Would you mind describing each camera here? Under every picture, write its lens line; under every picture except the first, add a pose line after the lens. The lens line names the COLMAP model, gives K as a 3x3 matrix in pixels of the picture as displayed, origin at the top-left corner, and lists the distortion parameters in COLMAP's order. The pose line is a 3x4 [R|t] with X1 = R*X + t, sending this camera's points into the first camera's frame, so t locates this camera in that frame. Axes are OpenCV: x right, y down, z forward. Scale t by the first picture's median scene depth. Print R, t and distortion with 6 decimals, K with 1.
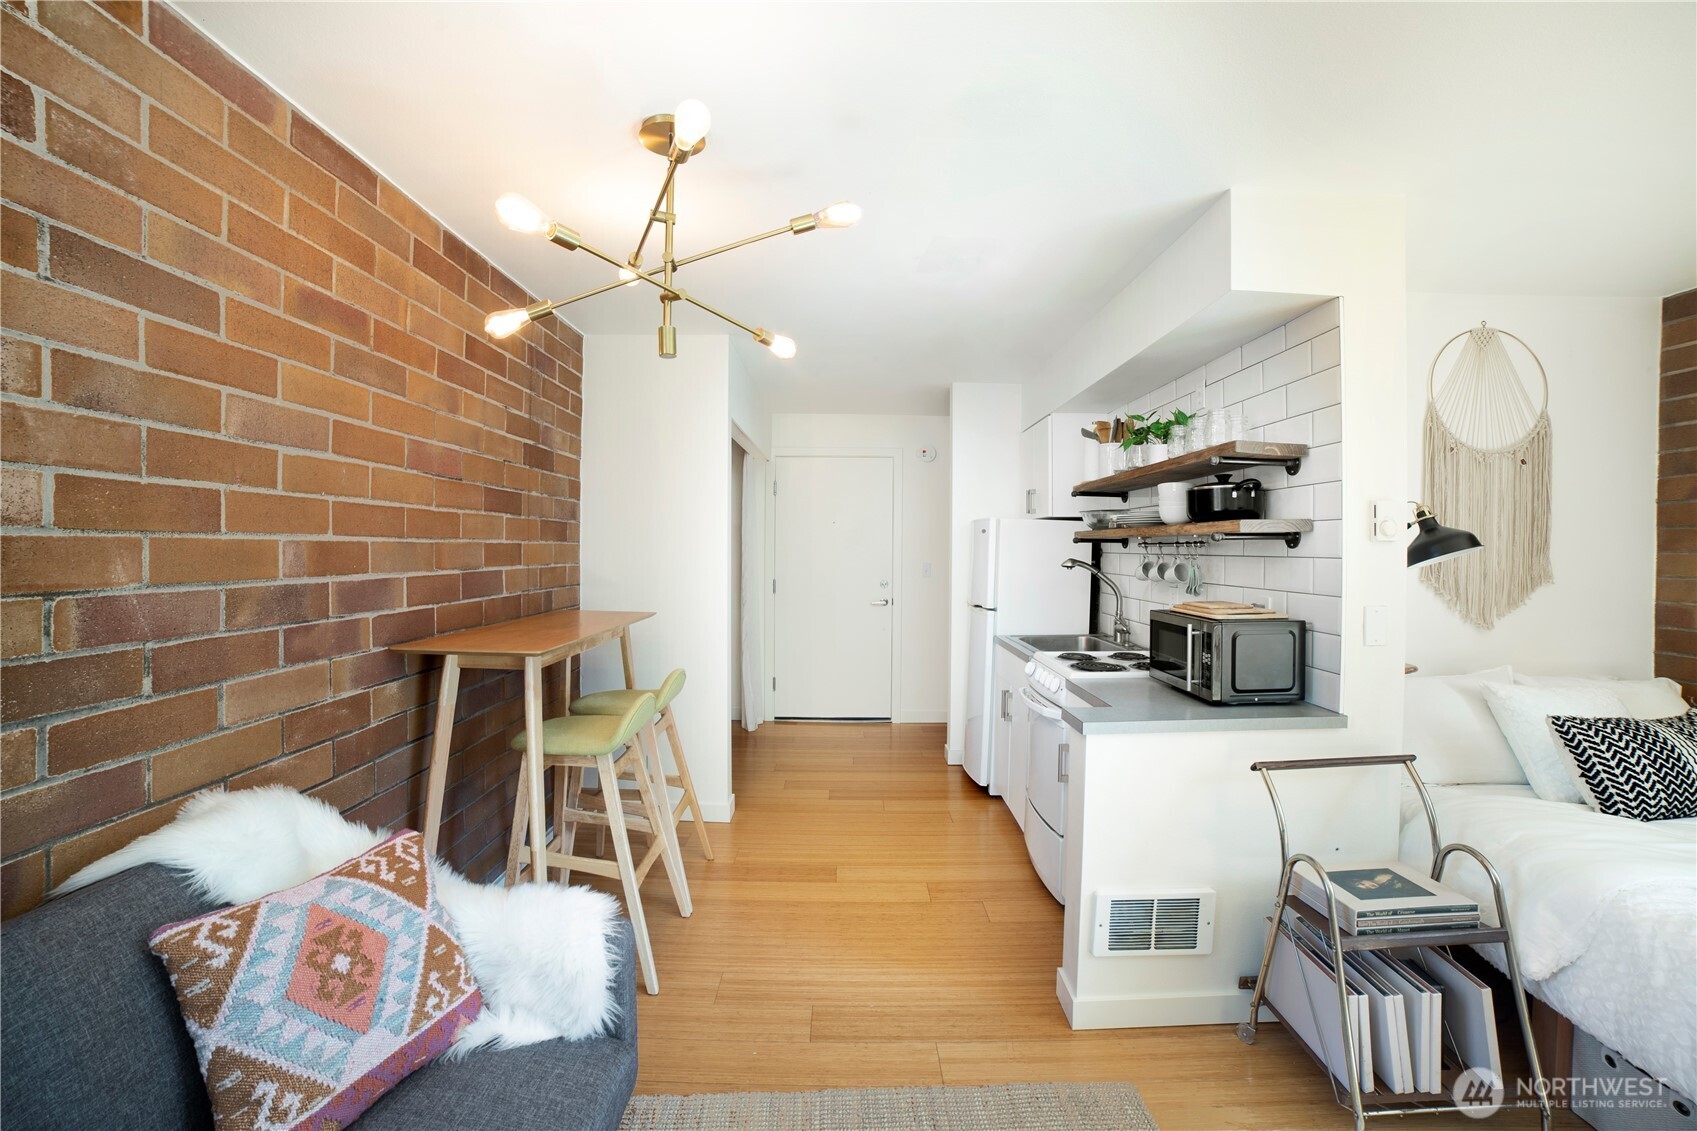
lens RADIAL K [[692.3, 0, 863.1], [0, 692.3, 541.2], [0, 0, 1]] dist [-0.044015, 0.014843]
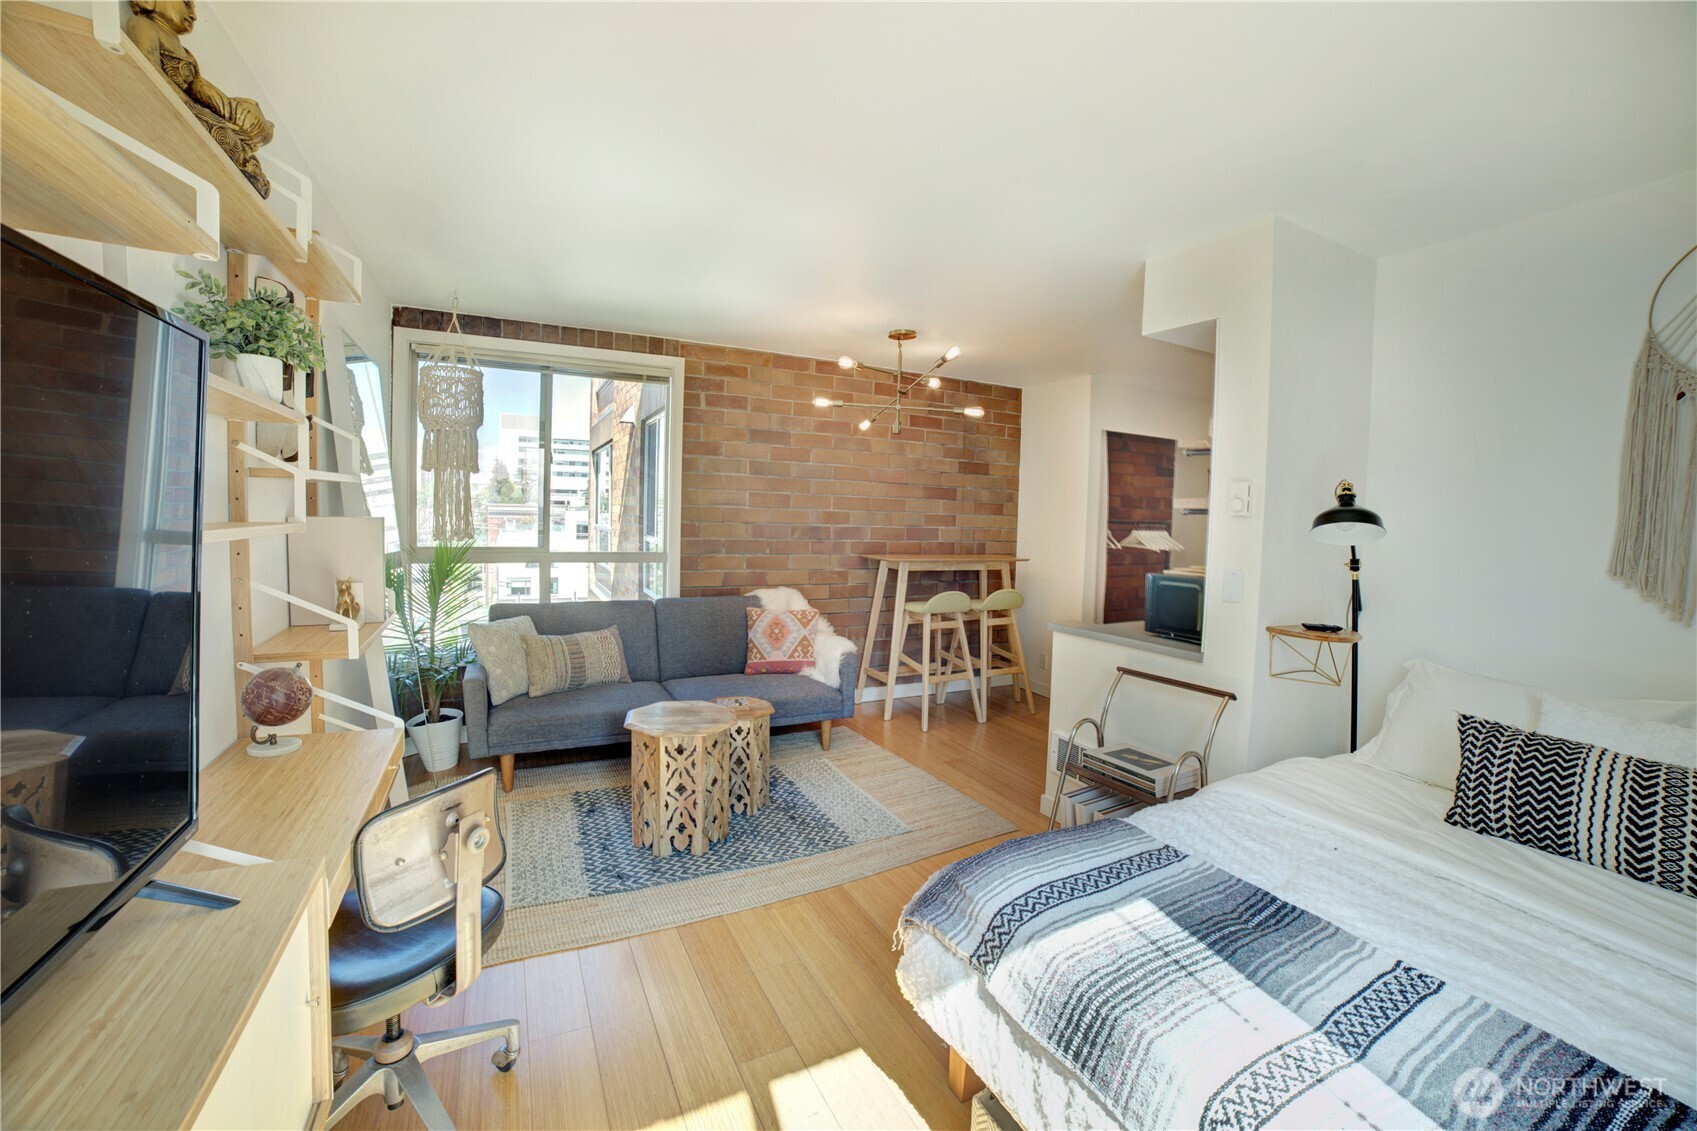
lens RADIAL K [[692.3, 0, 833.9], [0, 692.3, 555.9], [0, 0, 1]] dist [-0.044015, 0.014843]
pose [[0.424778, 0.061656, -0.903196, 1.820452], [-0.019493, 0.998070, 0.058964, 0.014198], [0.905088, -0.007440, 0.425160, -0.182164]]
